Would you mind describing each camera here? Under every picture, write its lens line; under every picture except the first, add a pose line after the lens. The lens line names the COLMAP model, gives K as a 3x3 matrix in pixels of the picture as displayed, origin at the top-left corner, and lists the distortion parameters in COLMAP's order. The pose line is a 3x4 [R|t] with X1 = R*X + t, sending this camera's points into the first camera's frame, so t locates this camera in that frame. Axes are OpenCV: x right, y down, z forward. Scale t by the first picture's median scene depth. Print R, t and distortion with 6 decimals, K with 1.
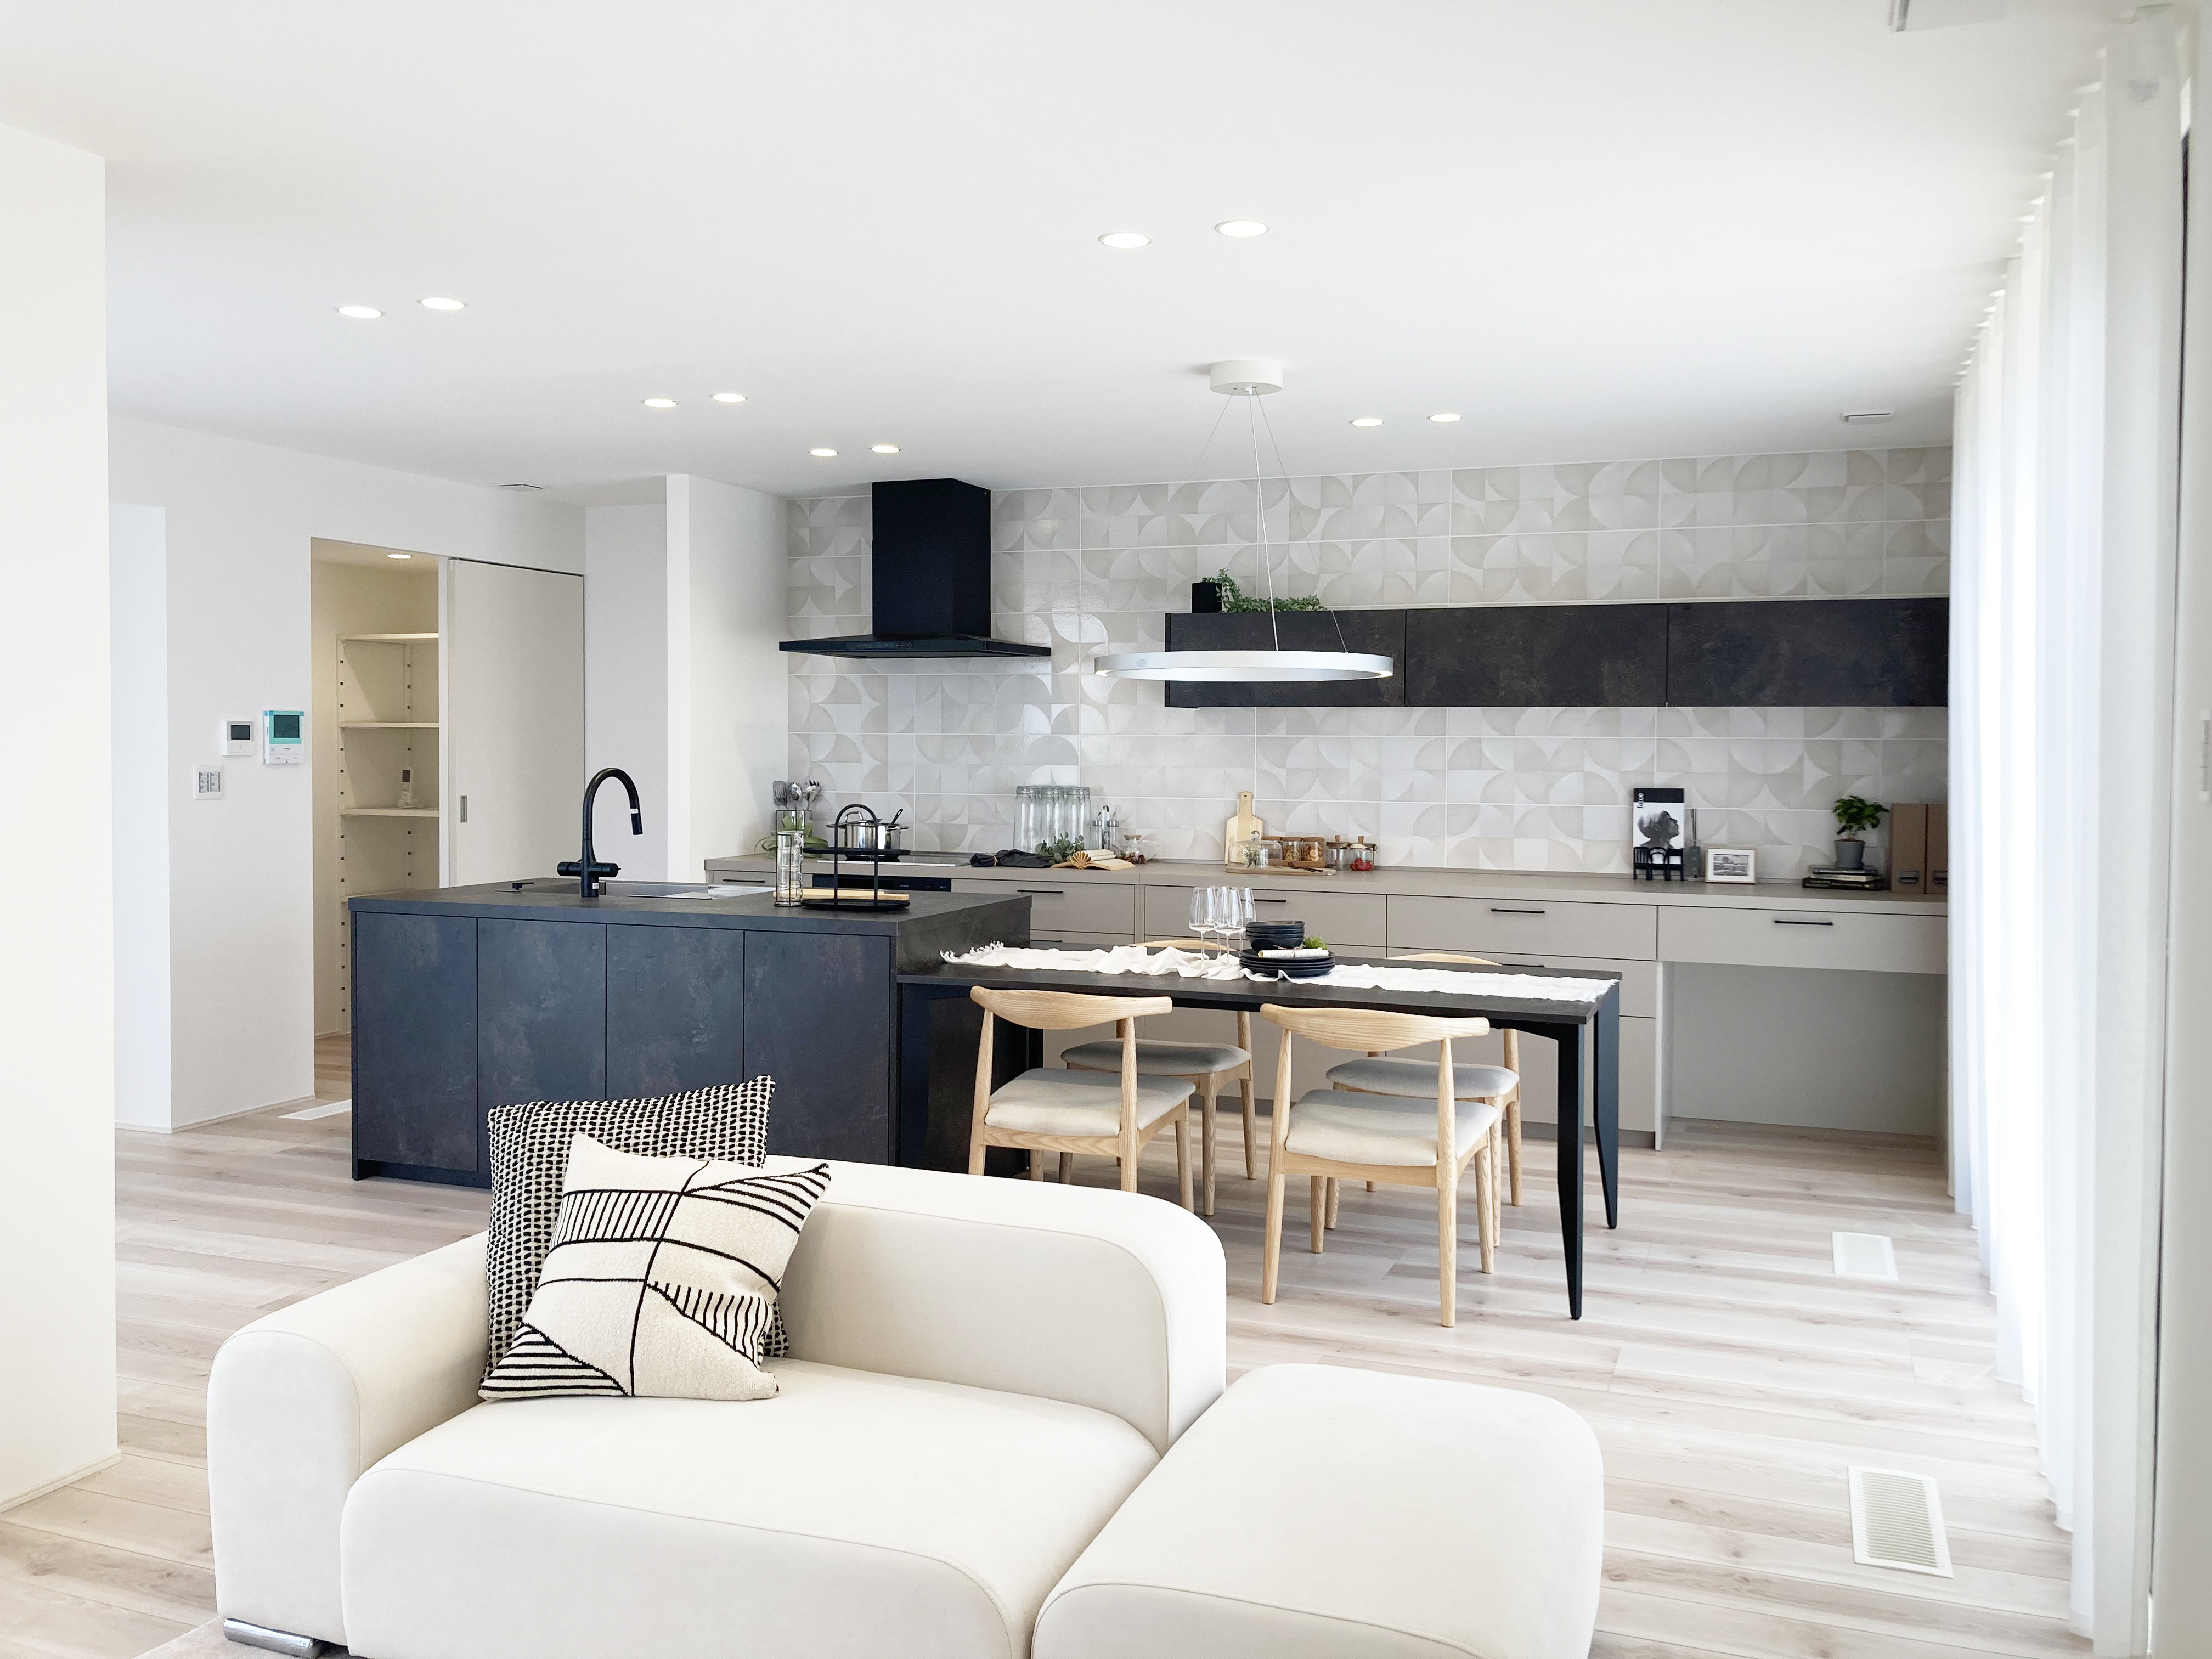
lens RADIAL K [[1815.7, 0, 1106.0], [0, 1815.7, 829.5], [0, 0, 1]] dist [0.010520, -0.001586]
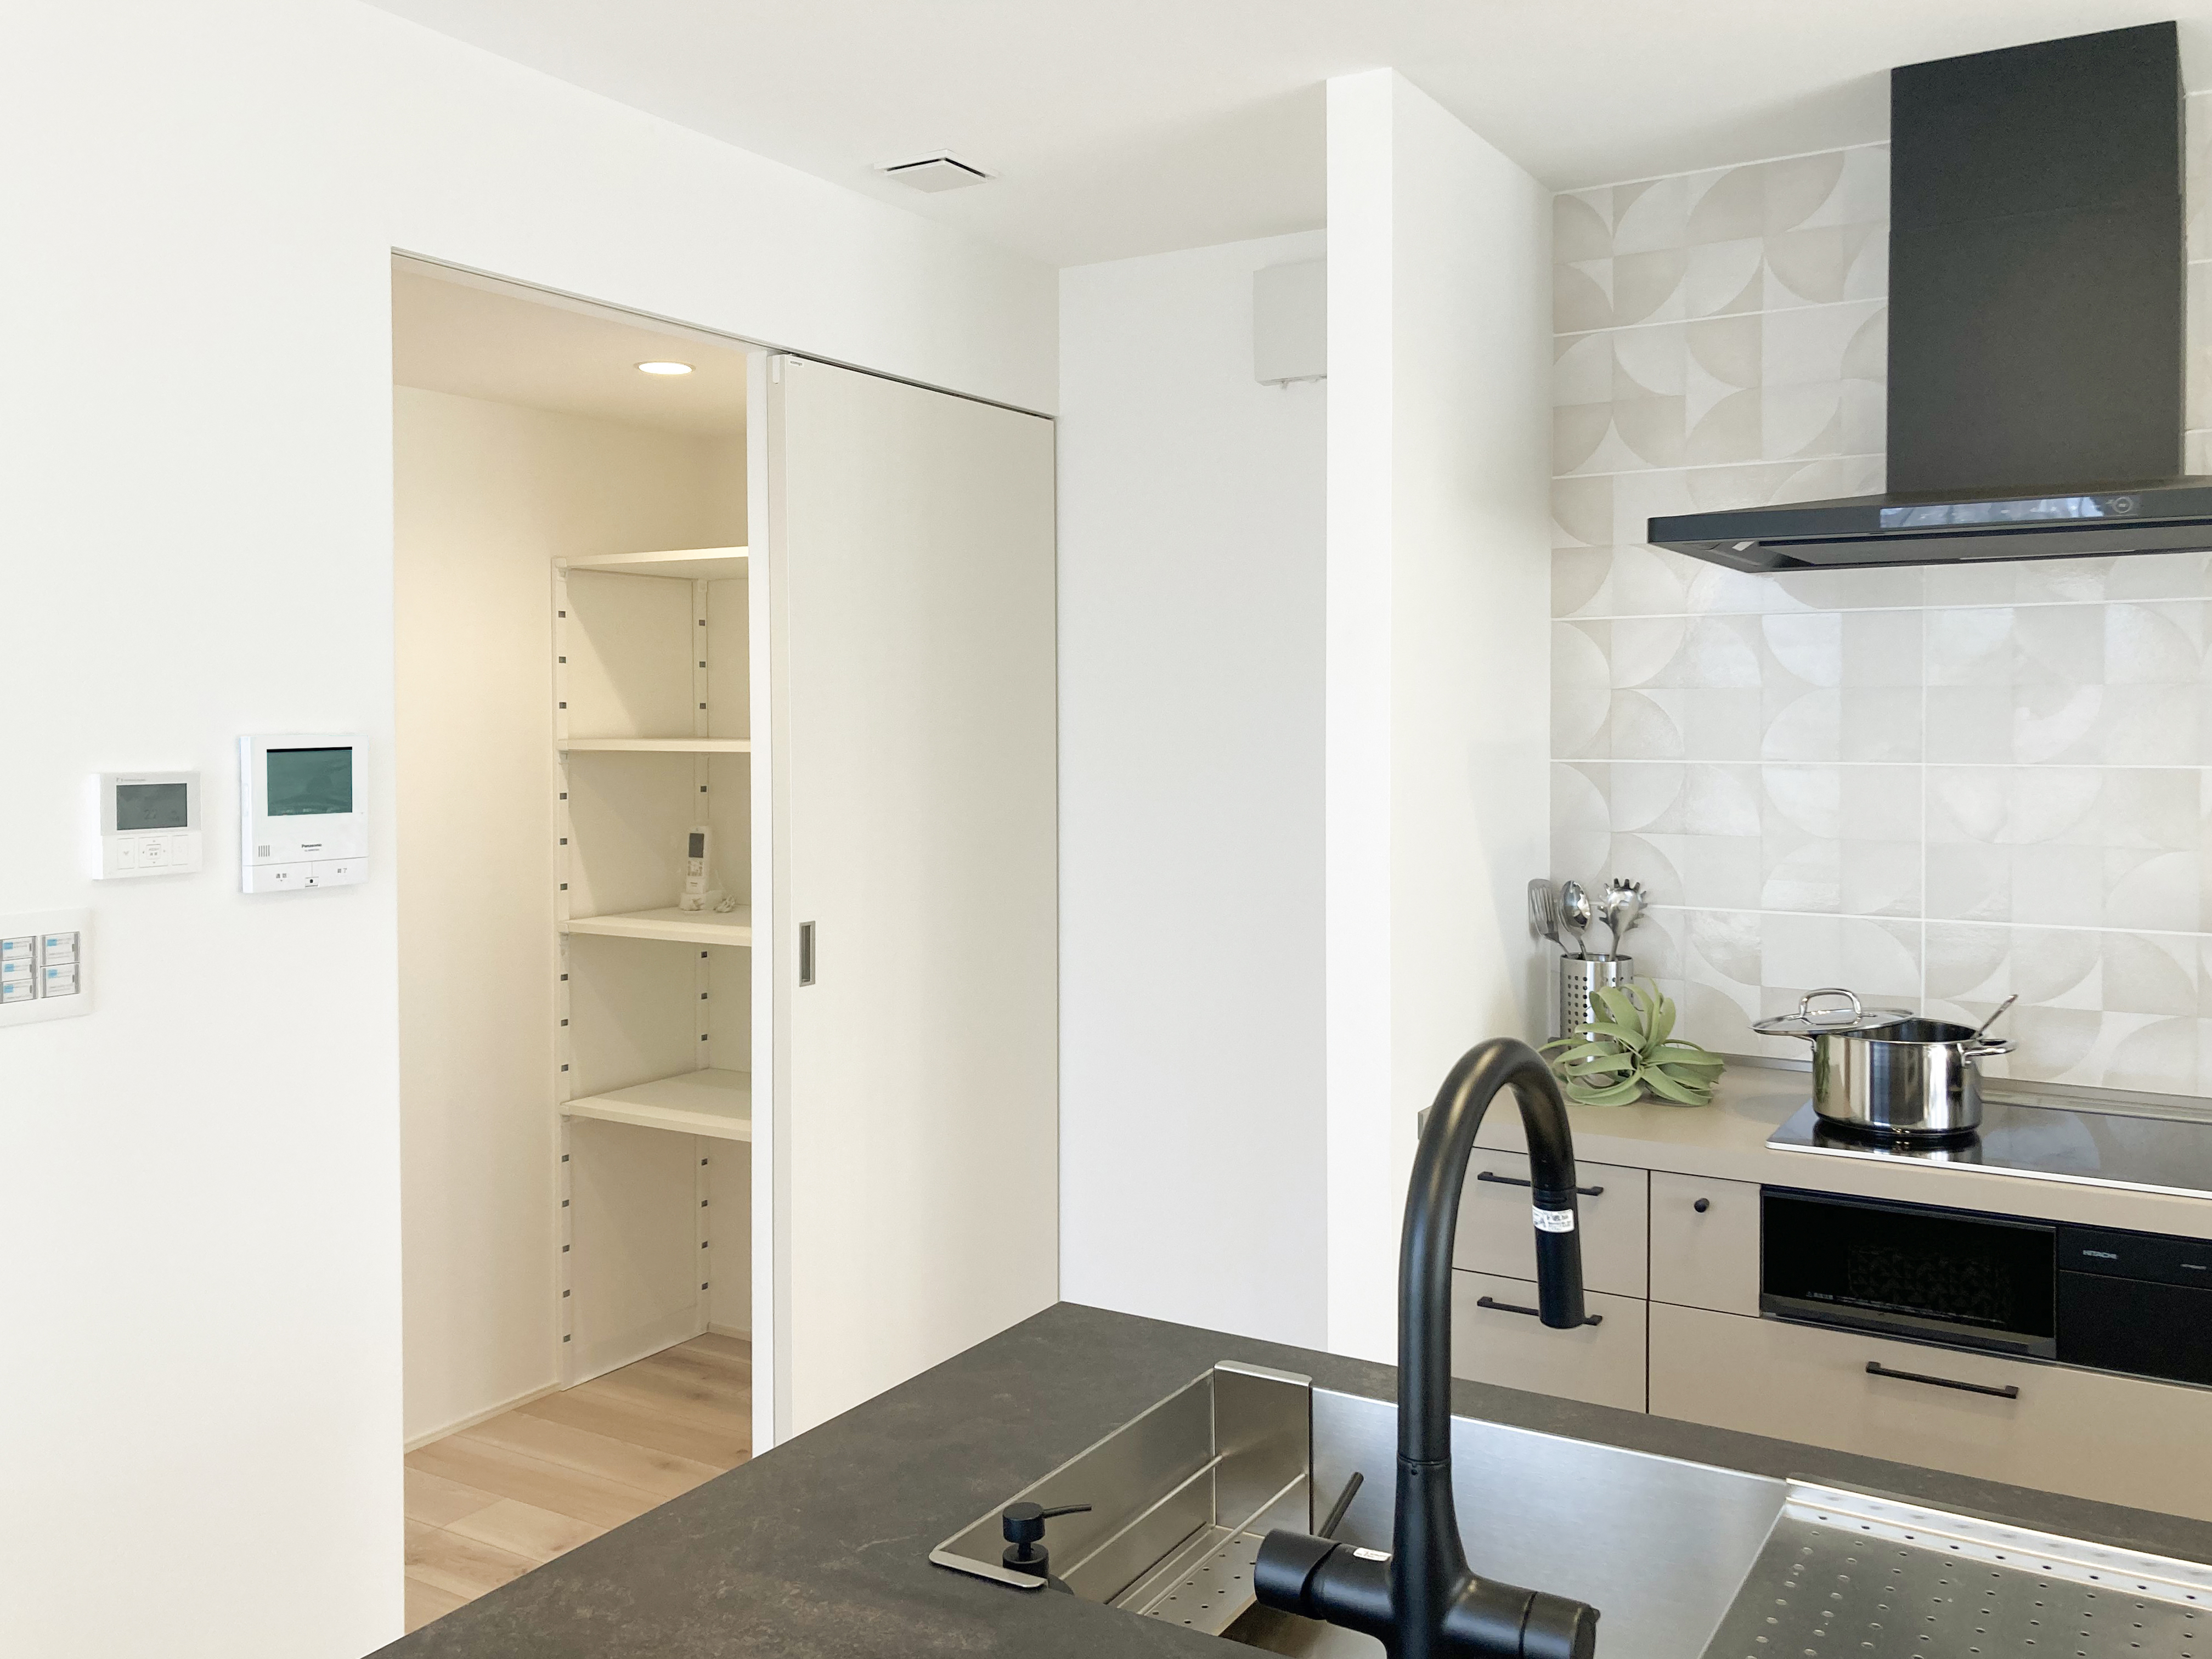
lens RADIAL K [[1815.7, 0, 1106.0], [0, 1815.7, 829.5], [0, 0, 1]] dist [0.010520, -0.001586]
pose [[0.984587, 0.000711, -0.174892, -0.204284], [0.001711, 0.999905, 0.013695, -0.043655], [0.174886, -0.013783, 0.984492, 0.579129]]
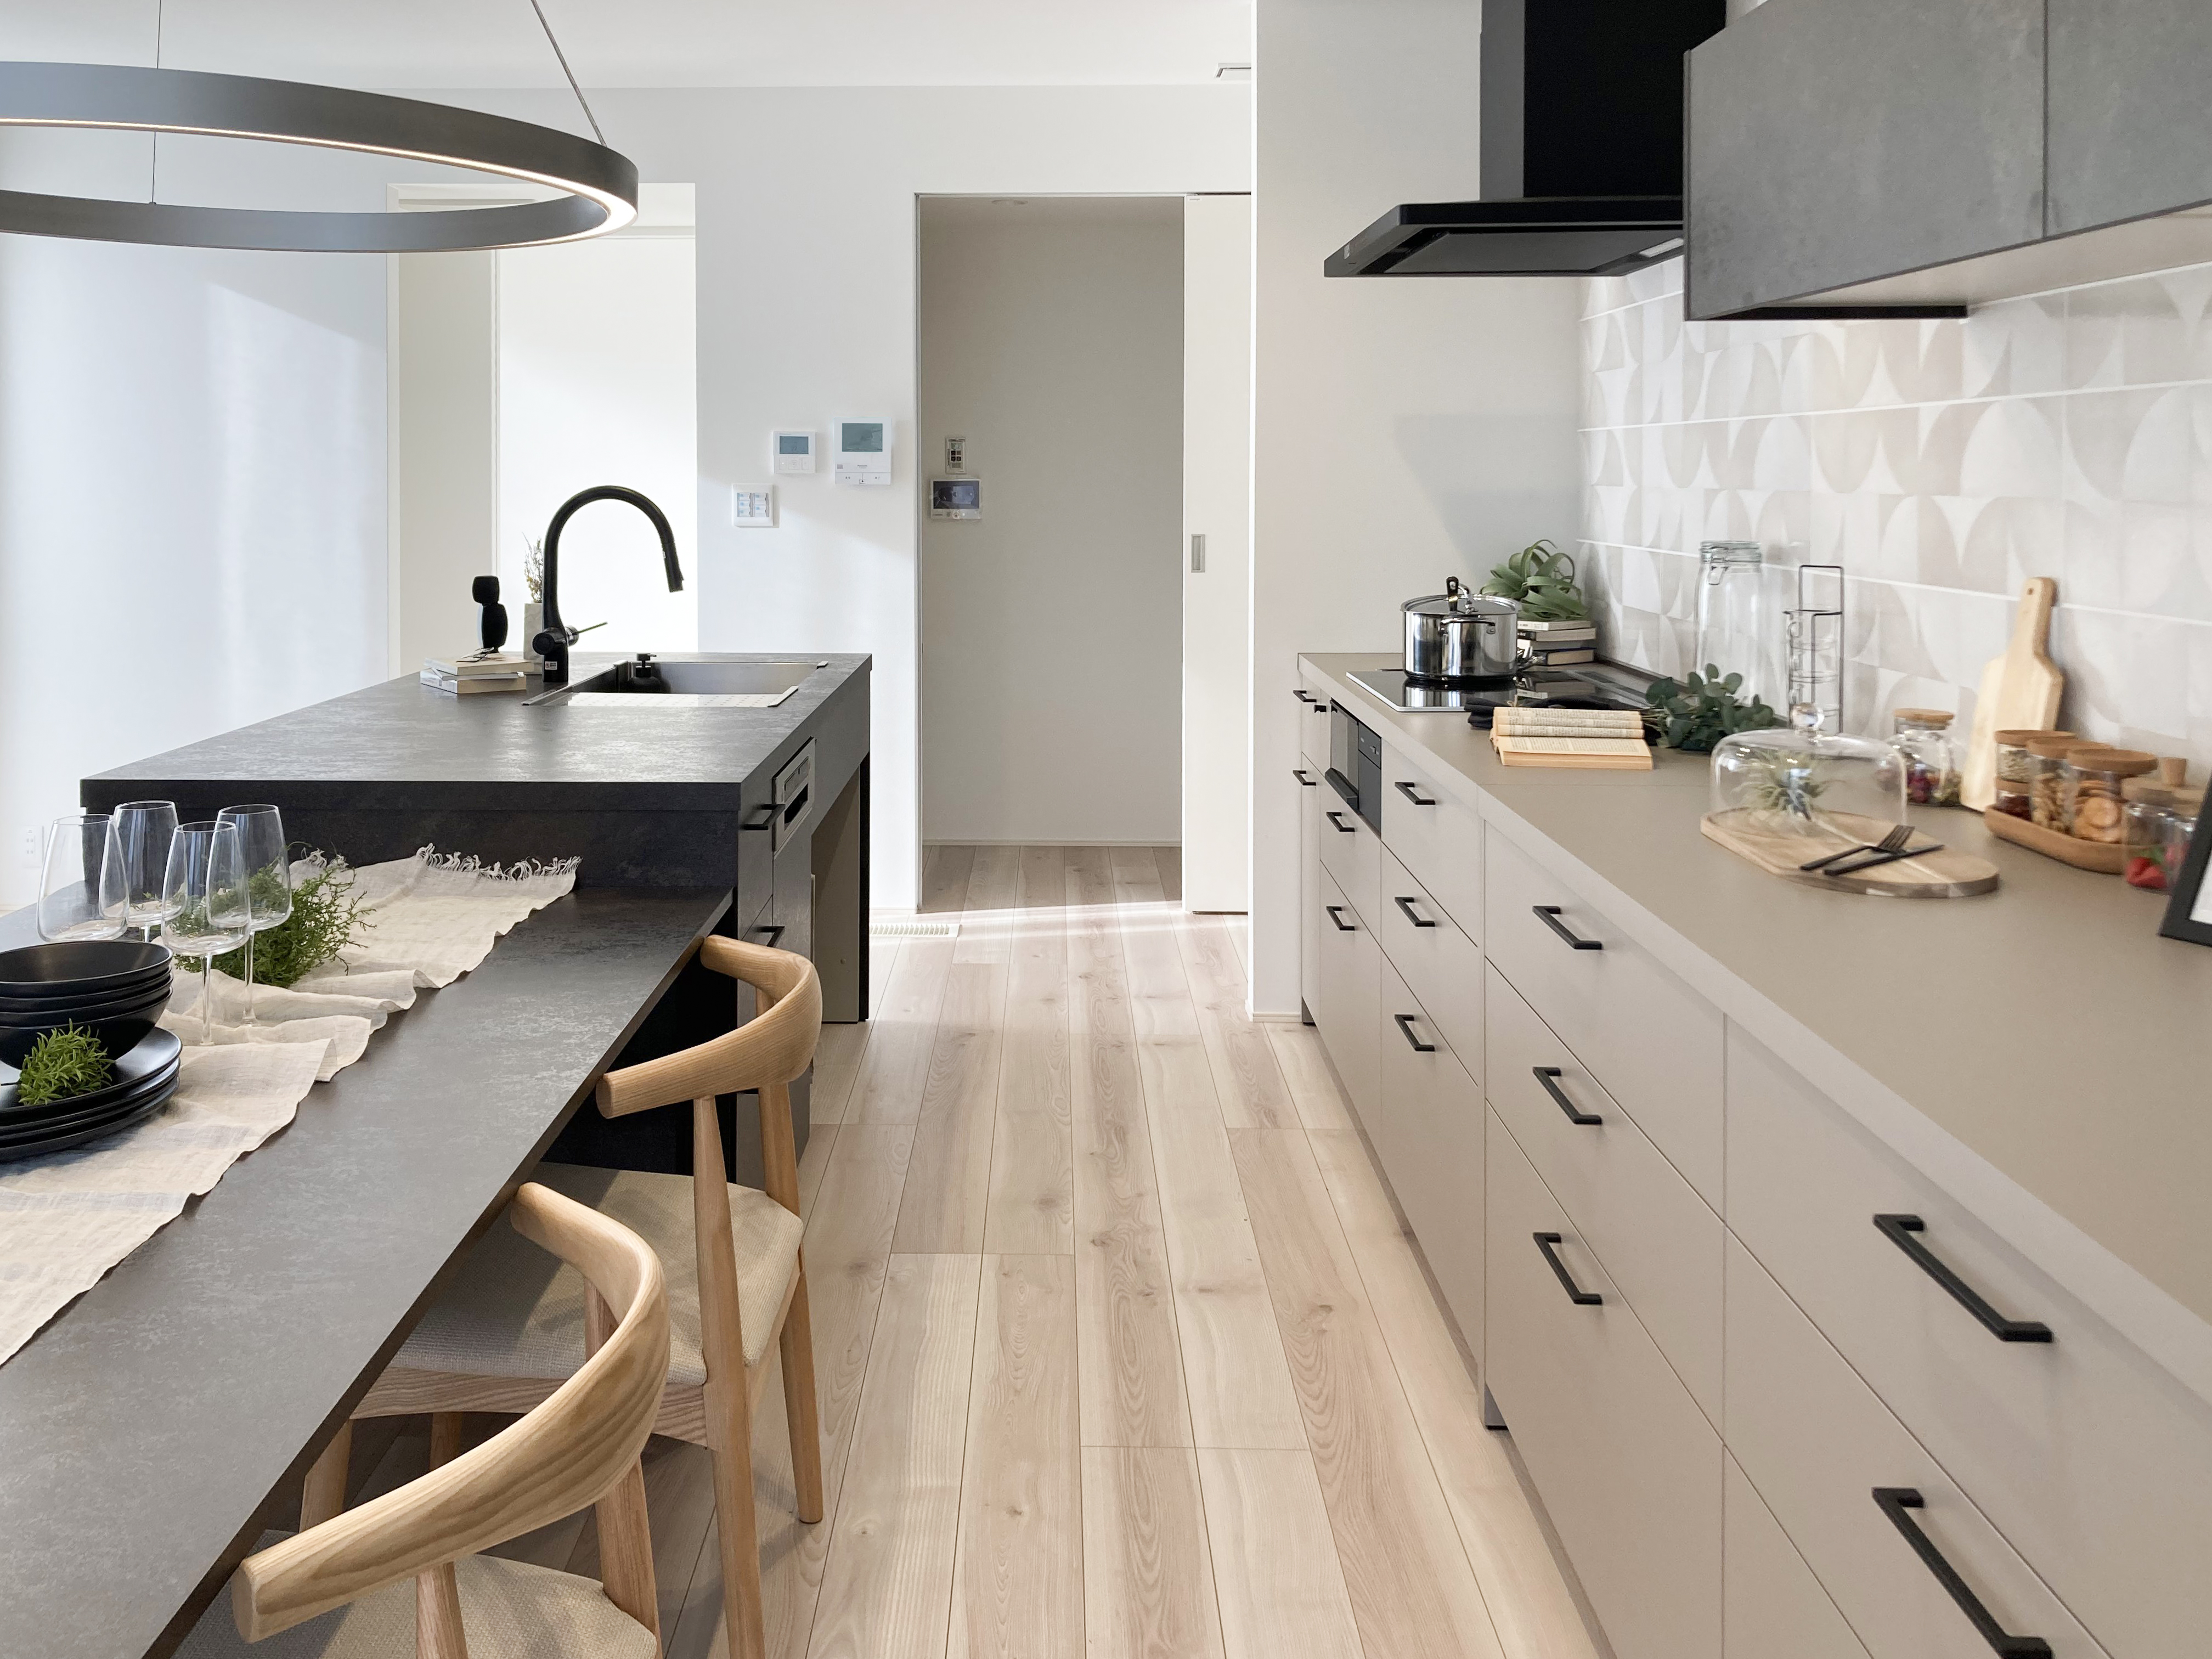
lens RADIAL K [[1815.7, 0, 1106.0], [0, 1815.7, 829.5], [0, 0, 1]] dist [0.010520, -0.001586]
pose [[0.385531, 0.169468, -0.906999, 0.295018], [-0.046933, 0.985318, 0.164152, -0.019170], [0.921501, -0.020717, 0.387824, 0.659850]]
